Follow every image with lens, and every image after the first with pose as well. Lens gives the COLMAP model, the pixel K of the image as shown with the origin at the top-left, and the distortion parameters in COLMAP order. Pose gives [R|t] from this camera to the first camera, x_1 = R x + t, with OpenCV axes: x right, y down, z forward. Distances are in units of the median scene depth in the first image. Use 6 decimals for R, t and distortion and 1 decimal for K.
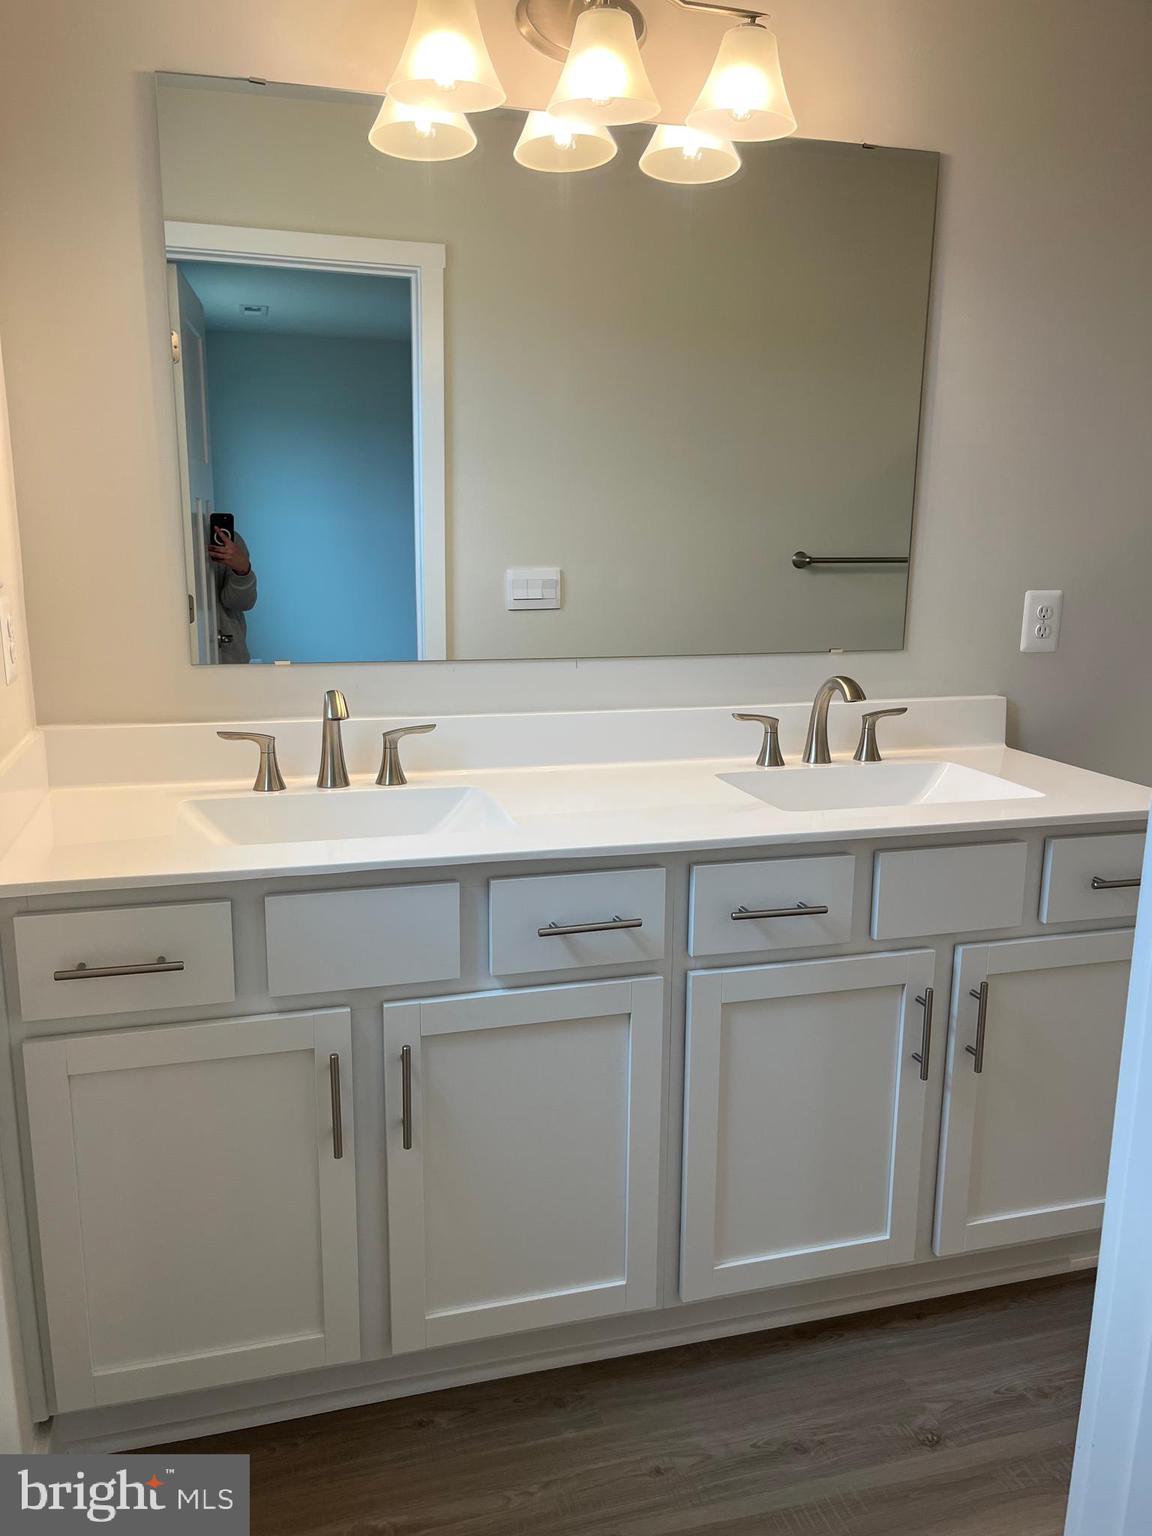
lens RADIAL K [[1157.3, 0, 576.0], [0, 1157.3, 768.0], [0, 0, 1]] dist [0.070453, -0.070309]
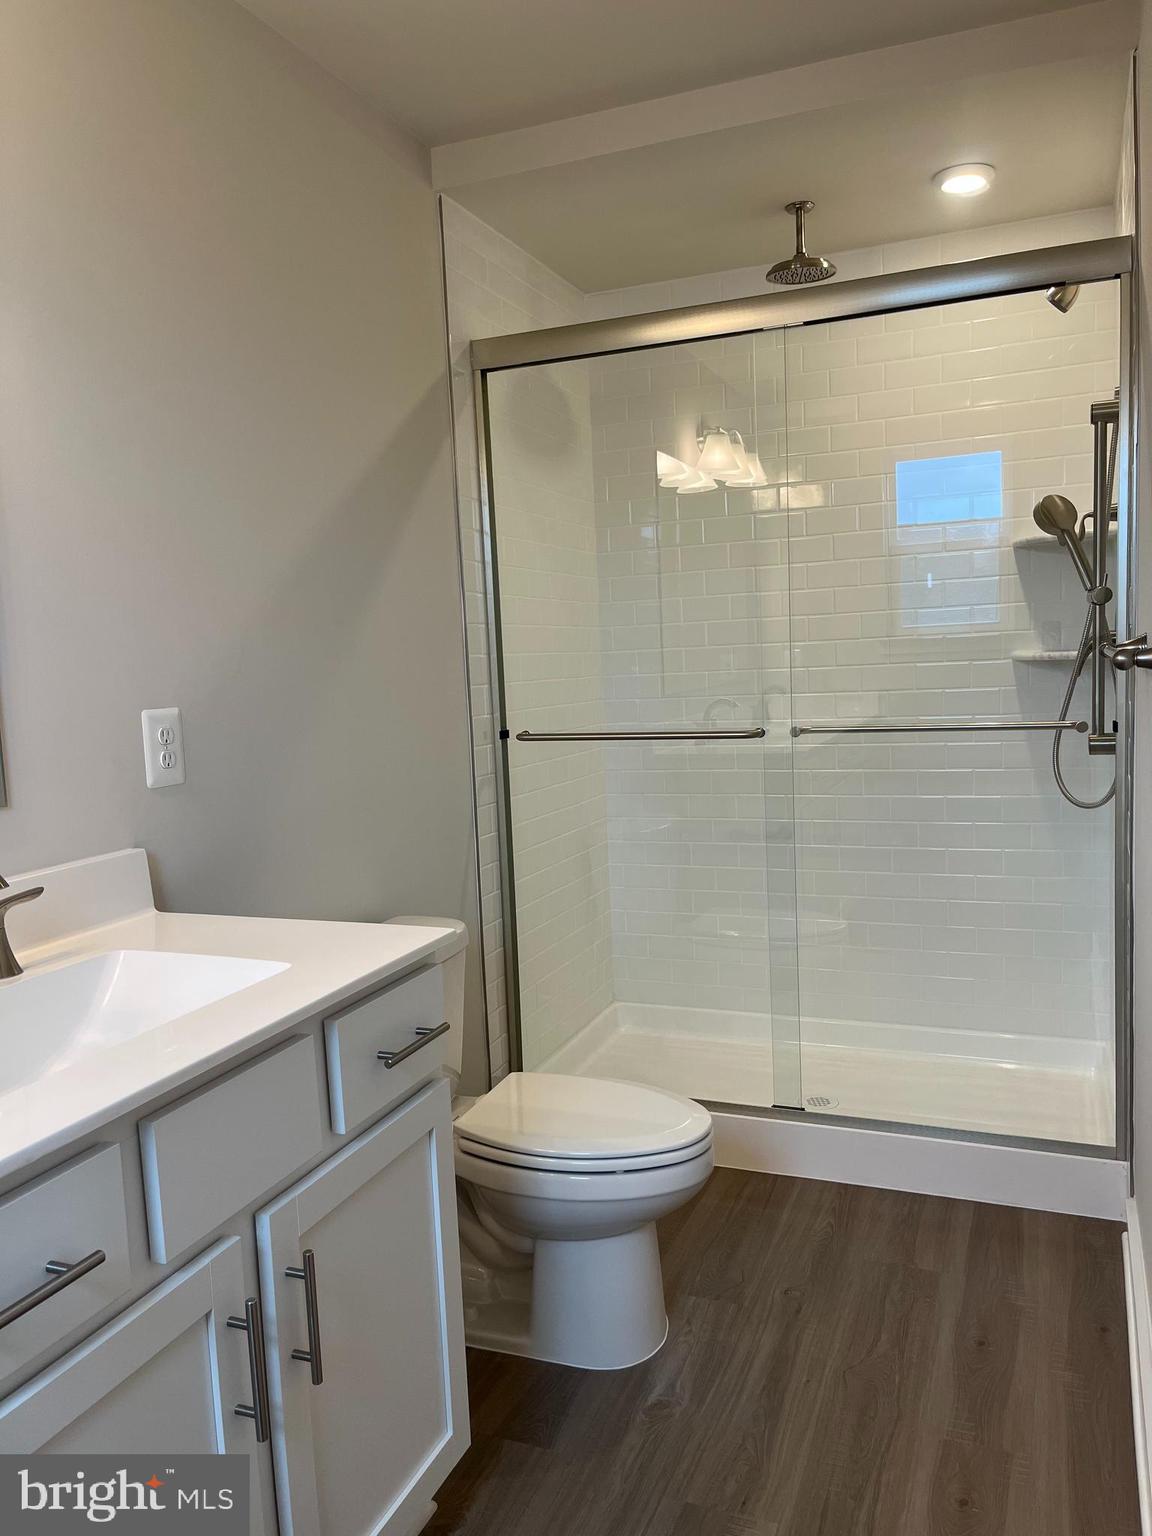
lens RADIAL K [[1157.3, 0, 576.0], [0, 1157.3, 768.0], [0, 0, 1]] dist [0.070453, -0.070309]
pose [[0.613110, -0.113793, 0.781759, -0.065181], [0.201371, 0.979394, -0.015369, -0.055350], [-0.763902, 0.166847, 0.623391, 0.376549]]
